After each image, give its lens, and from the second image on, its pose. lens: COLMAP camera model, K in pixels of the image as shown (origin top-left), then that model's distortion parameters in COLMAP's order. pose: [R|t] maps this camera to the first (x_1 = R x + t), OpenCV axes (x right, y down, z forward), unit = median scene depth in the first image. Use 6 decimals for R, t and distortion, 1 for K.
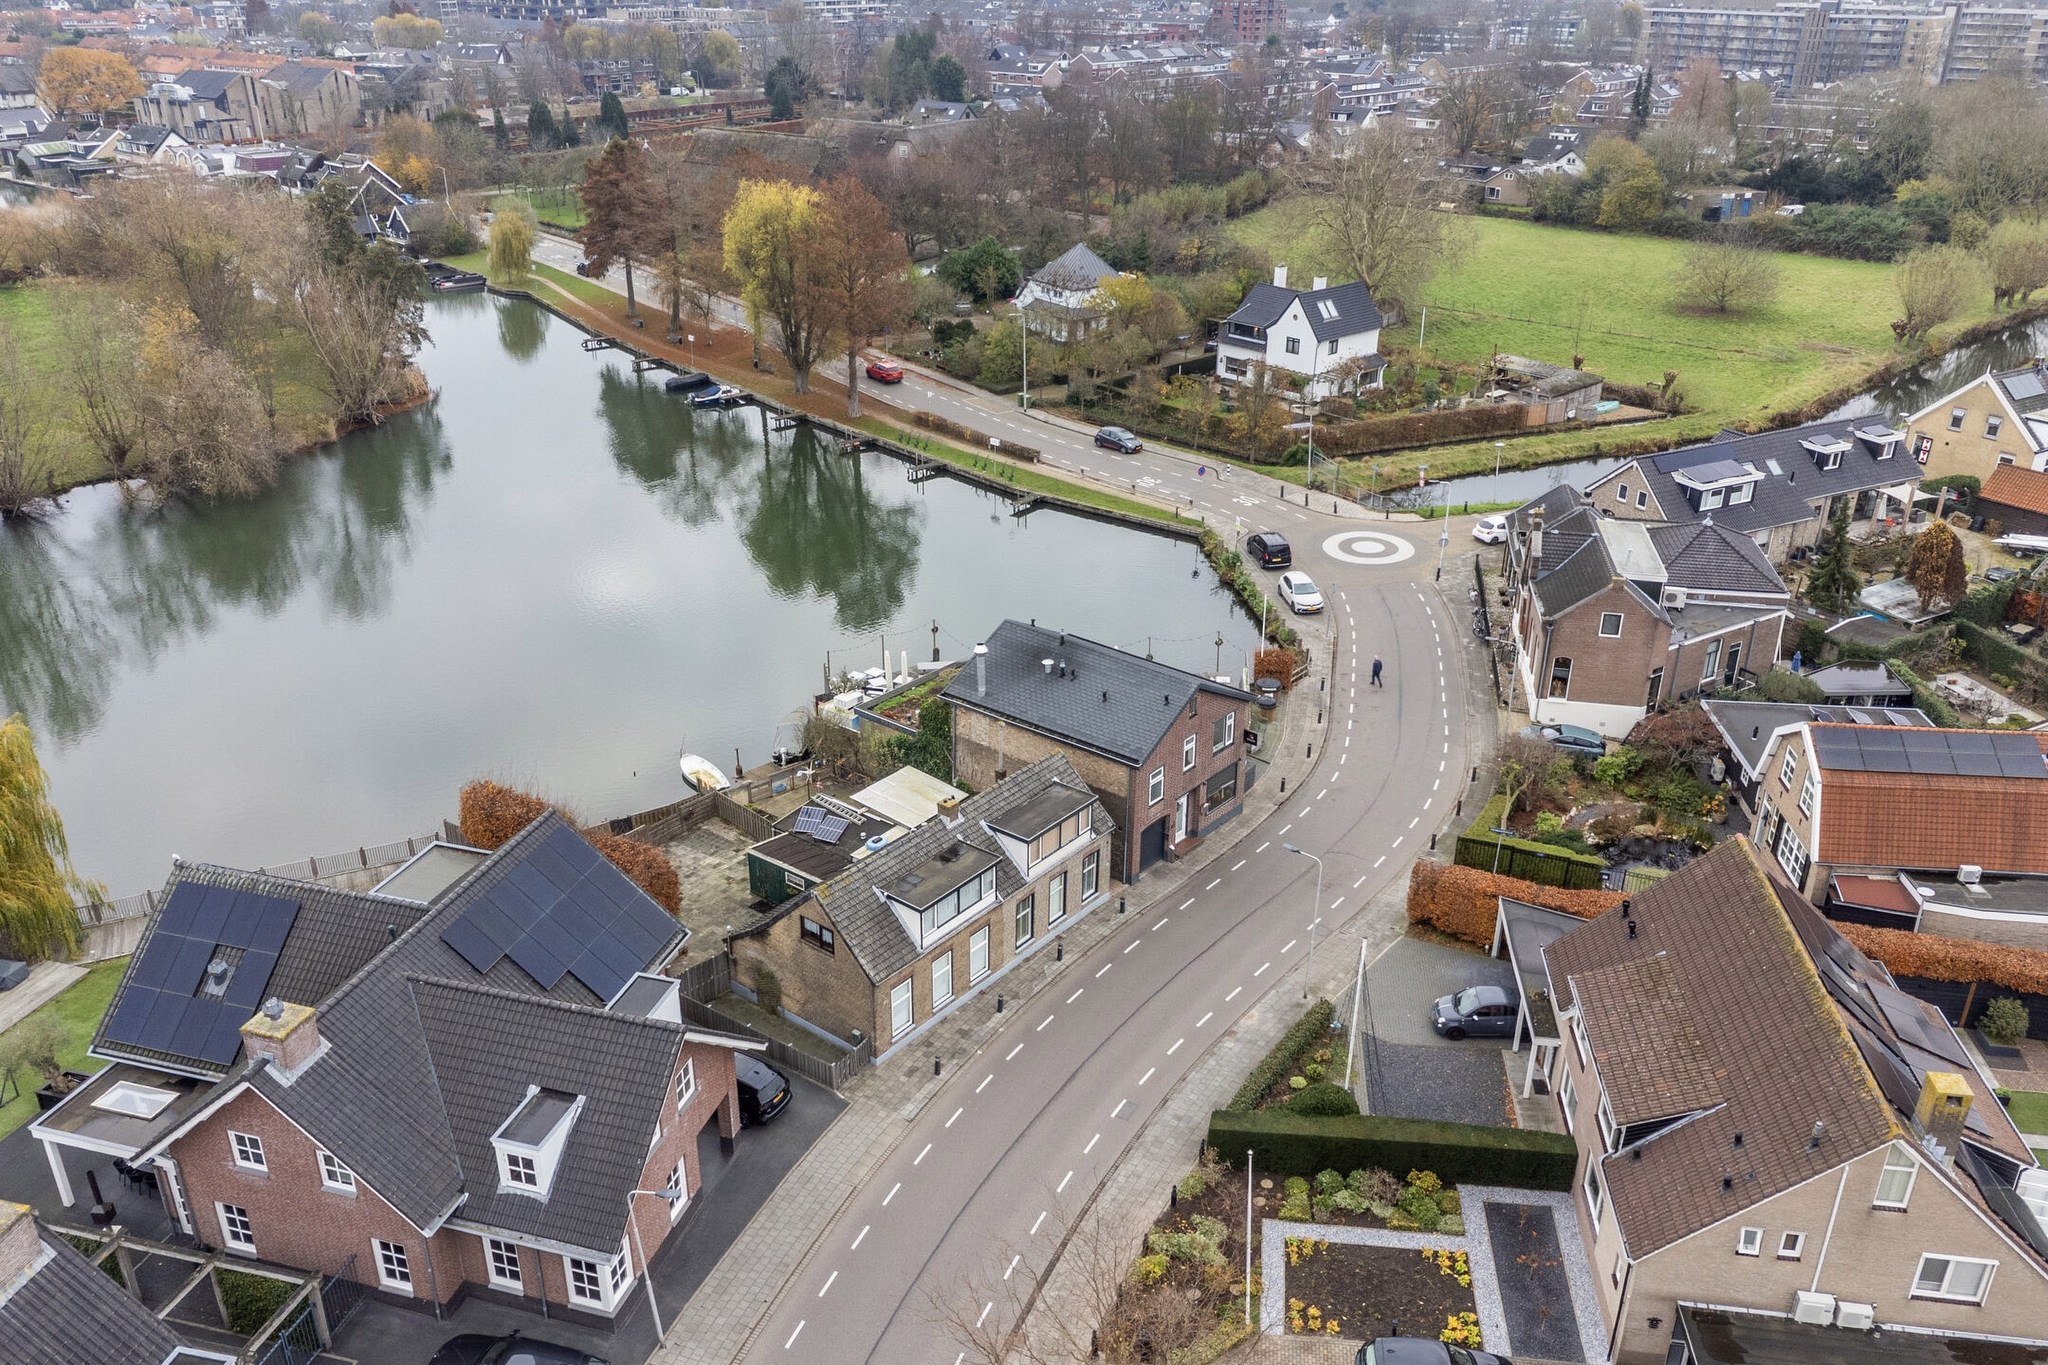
lens RADIAL K [[1574.6, 0, 1019.7], [0, 1574.6, 623.8], [0, 0, 1]] dist [0.008688, 0.005725]
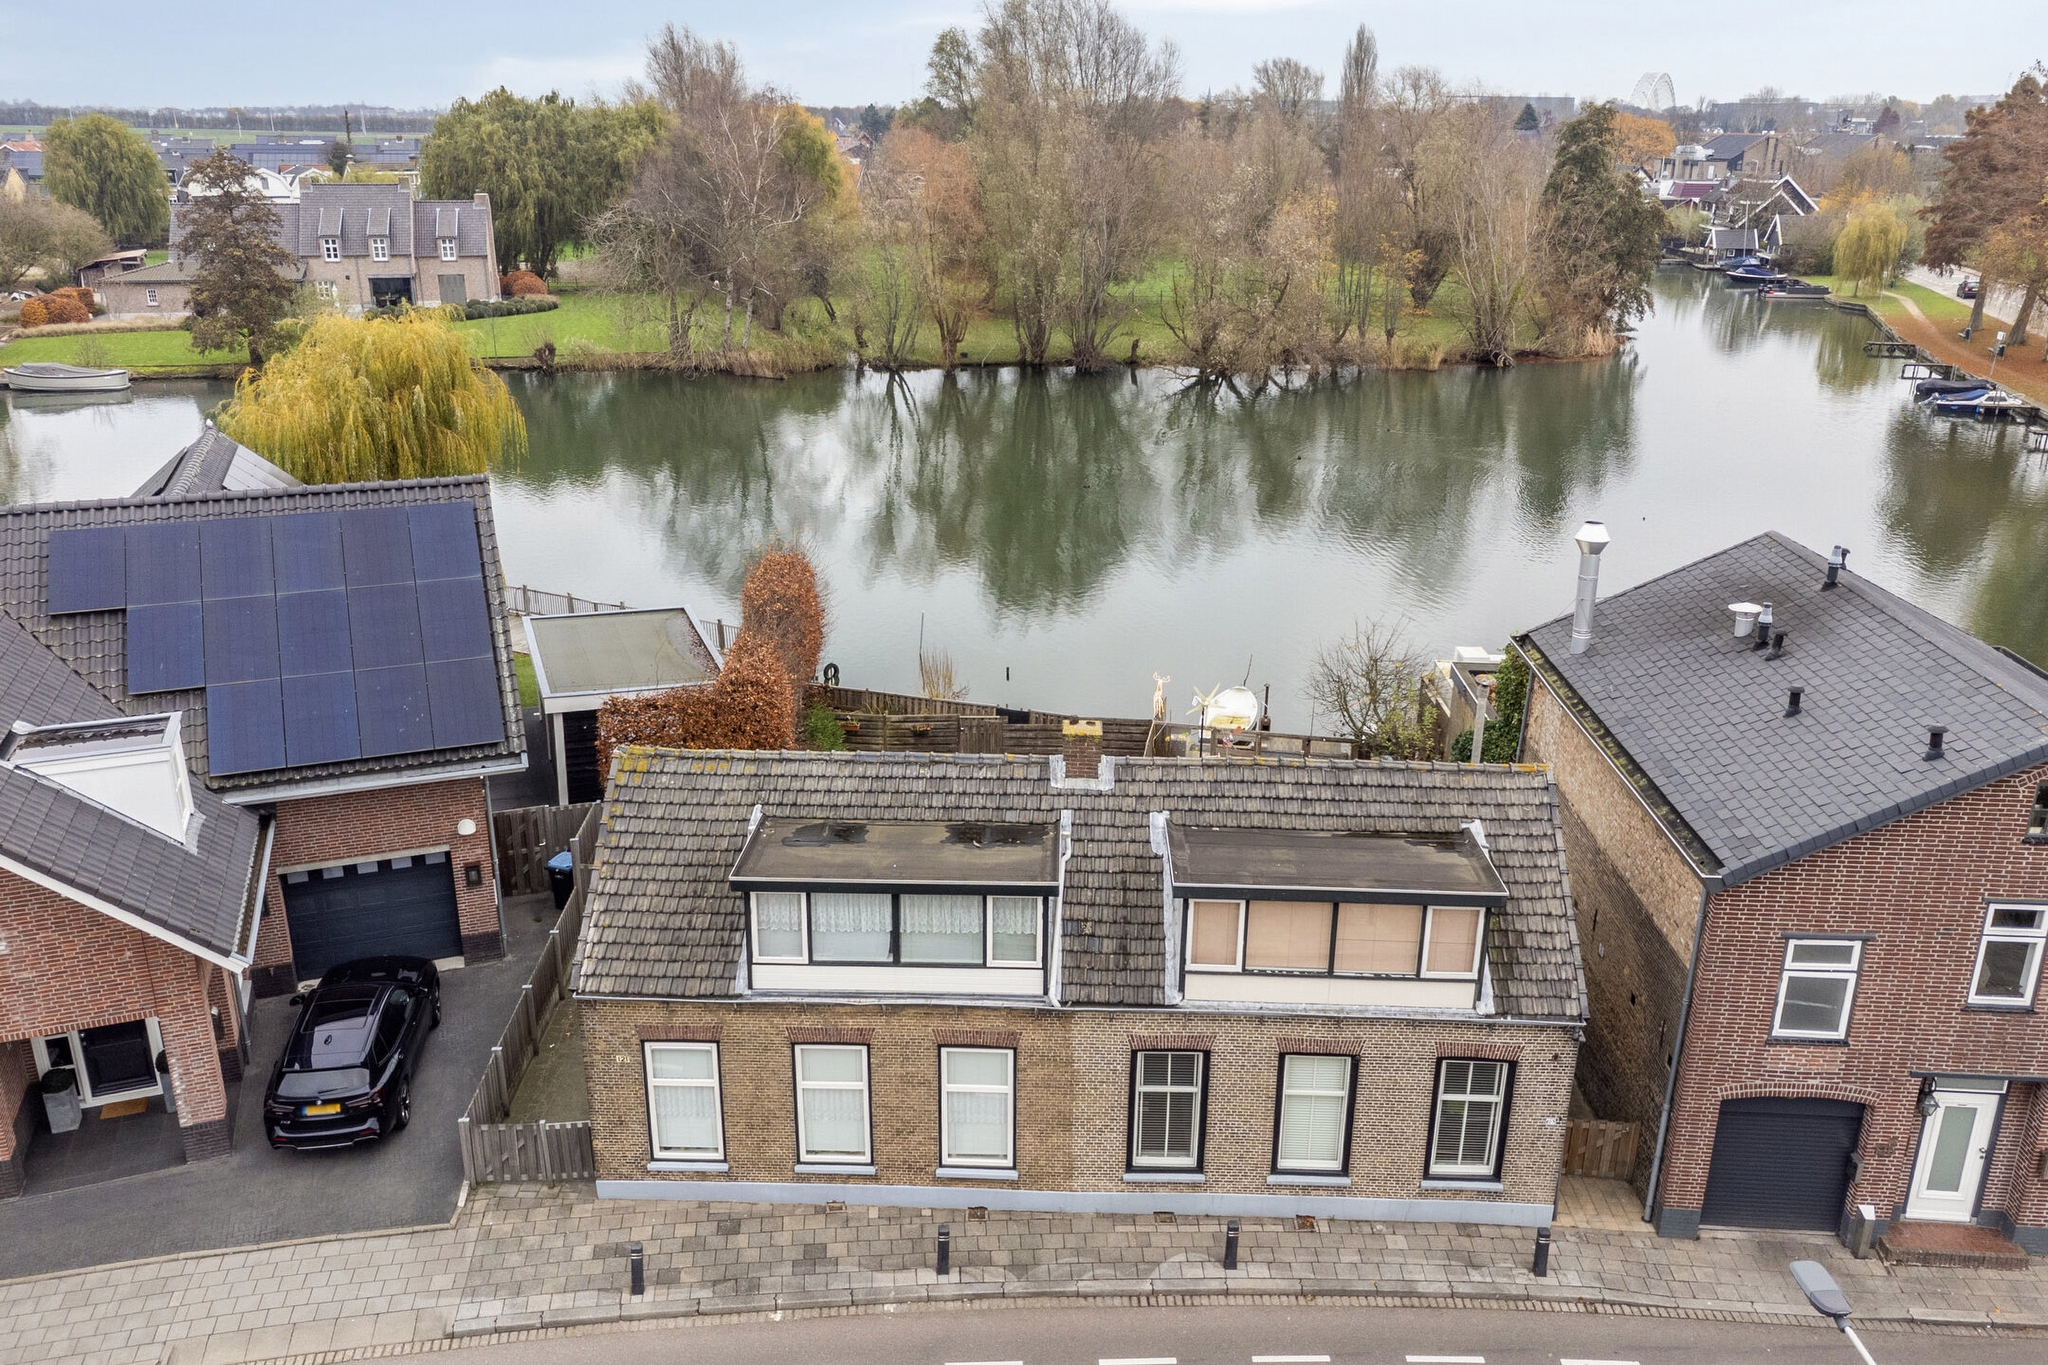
lens RADIAL K [[1601.8, 0, 1024.1], [0, 1601.8, 617.4], [0, 0, 1]] dist [-0.009617, 0.046568]
pose [[0.591930, 0.229509, -0.772621, 0.210450], [-0.306316, 0.950732, 0.047739, 0.058520], [0.745513, 0.208408, 0.633070, 0.596549]]
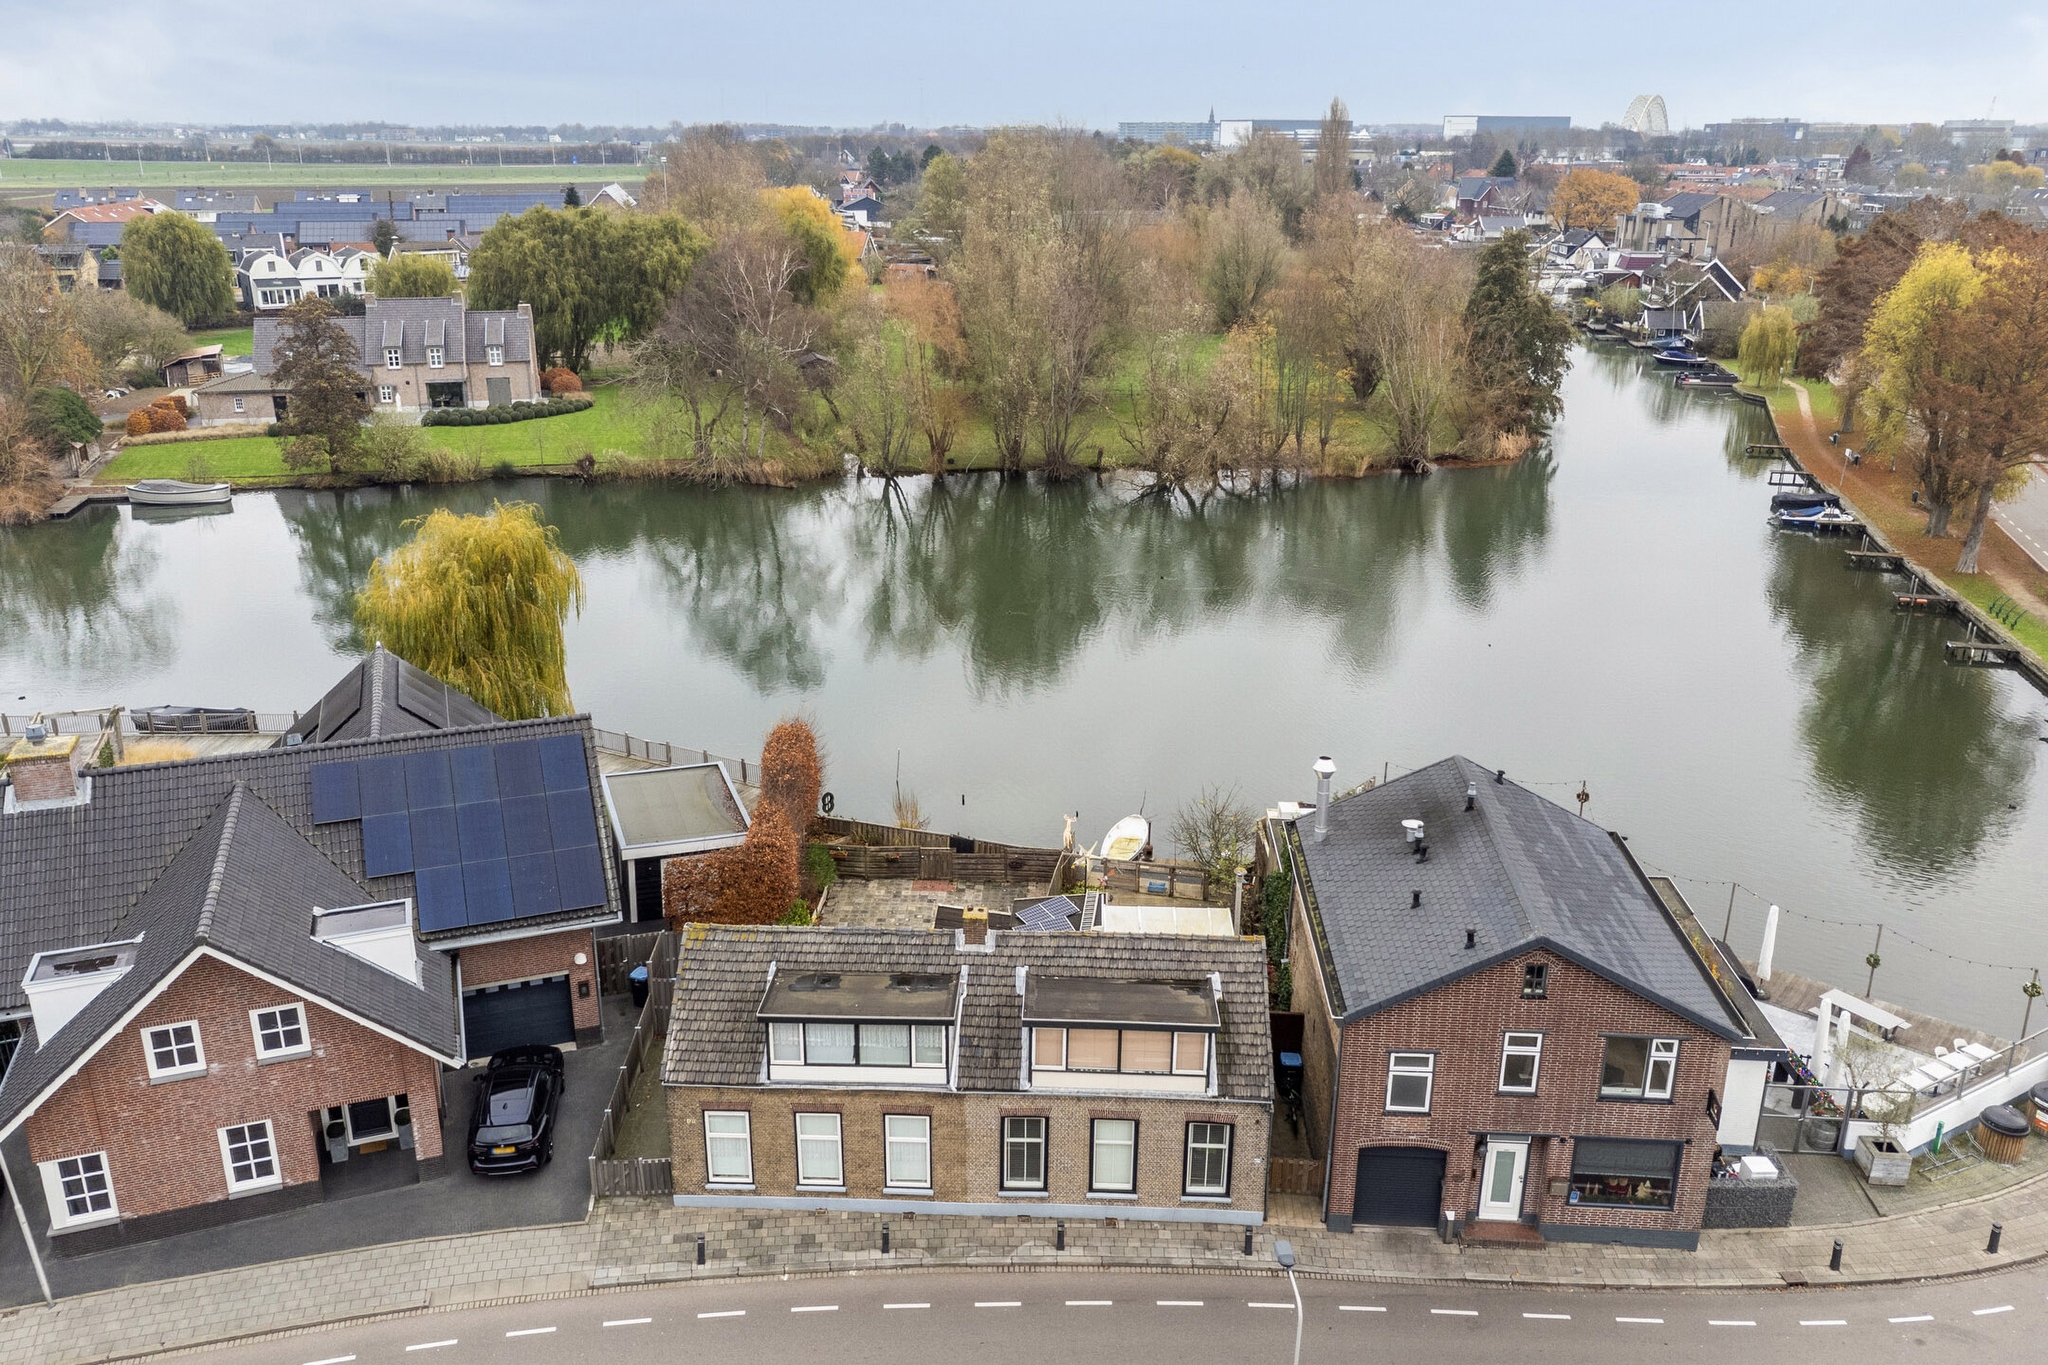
lens RADIAL K [[1574.6, 0, 1019.7], [0, 1574.6, 623.8], [0, 0, 1]] dist [0.008688, 0.005725]
pose [[0.586450, 0.229315, -0.776847, 0.362254], [-0.306178, 0.950687, 0.049493, -0.030706], [0.749888, 0.208828, 0.627741, 0.480713]]
